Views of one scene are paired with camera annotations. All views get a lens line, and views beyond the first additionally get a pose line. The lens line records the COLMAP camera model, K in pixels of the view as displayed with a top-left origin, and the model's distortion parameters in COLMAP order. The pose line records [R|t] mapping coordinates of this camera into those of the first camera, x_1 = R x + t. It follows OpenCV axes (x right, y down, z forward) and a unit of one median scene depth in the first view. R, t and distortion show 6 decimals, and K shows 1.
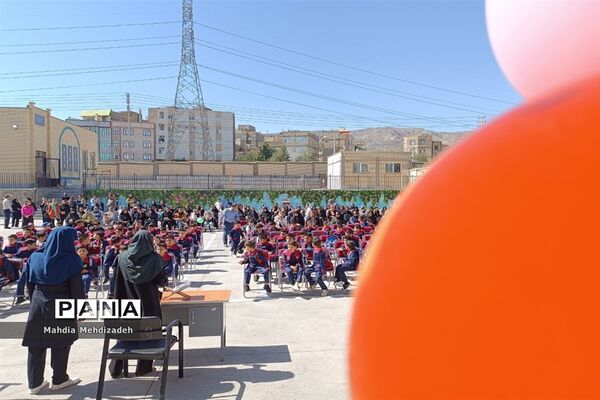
lens RADIAL K [[429.8, 0, 302.6], [0, 429.8, 203.3], [0, 0, 1]] dist [0.034600, -0.038610]
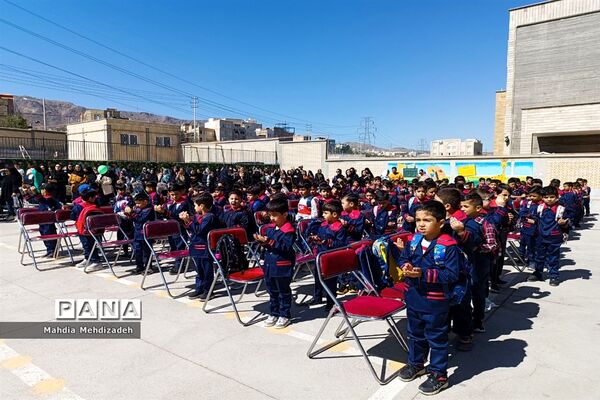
lens RADIAL K [[429.8, 0, 305.1], [0, 429.8, 211.2], [0, 0, 1]] dist [0.034600, -0.038610]
pose [[0.718834, -0.062263, 0.692388, -0.208049], [0.020424, 0.997443, 0.068491, 0.009468], [-0.694882, -0.035092, 0.718267, 0.099532]]
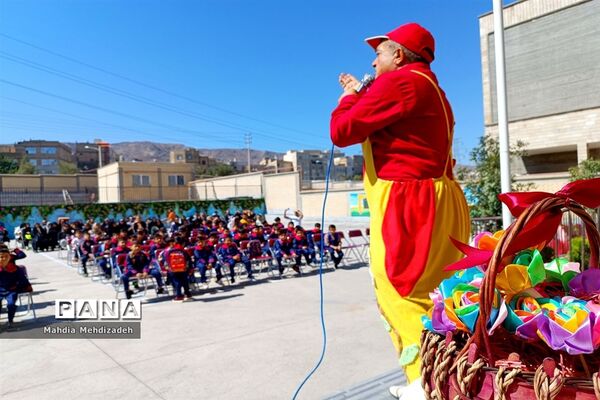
lens RADIAL K [[429.8, 0, 305.0], [0, 429.8, 203.5], [0, 0, 1]] dist [0.034600, -0.038610]
pose [[0.855379, -0.035137, 0.516809, -0.044158], [0.054350, 0.998278, -0.022085, 0.007809], [-0.515143, 0.046980, 0.855816, 0.010198]]
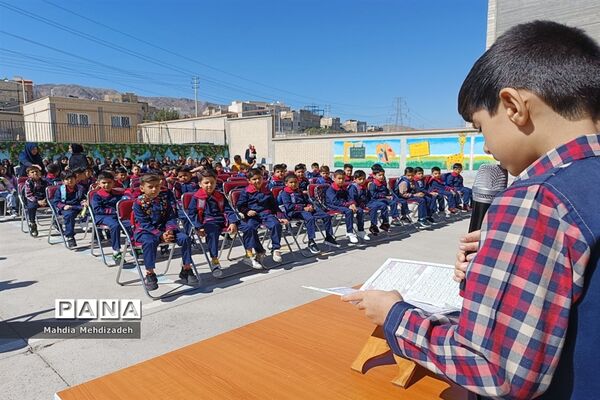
lens RADIAL K [[429.8, 0, 300.9], [0, 429.8, 201.8], [0, 0, 1]] dist [0.034600, -0.038610]
pose [[0.783667, -0.071103, 0.617099, -0.045453], [0.025490, 0.996272, 0.082421, 0.013225], [-0.620659, -0.048861, 0.782557, 0.089936]]
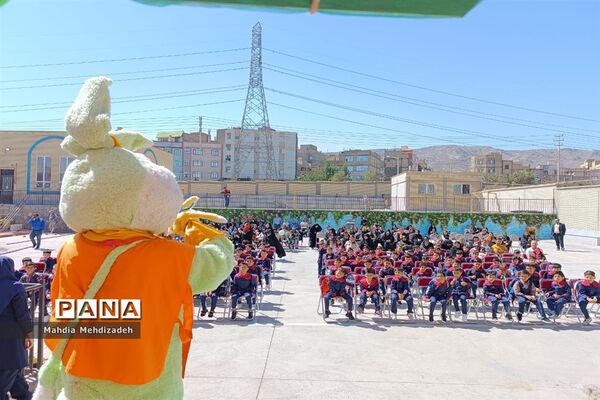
lens RADIAL K [[429.8, 0, 301.7], [0, 429.8, 205.6], [0, 0, 1]] dist [0.034600, -0.038610]
pose [[0.990087, 0.014710, -0.139685, -0.007662], [-0.019943, 0.999148, -0.036136, -0.002971], [0.139034, 0.038564, 0.989536, -0.004894]]
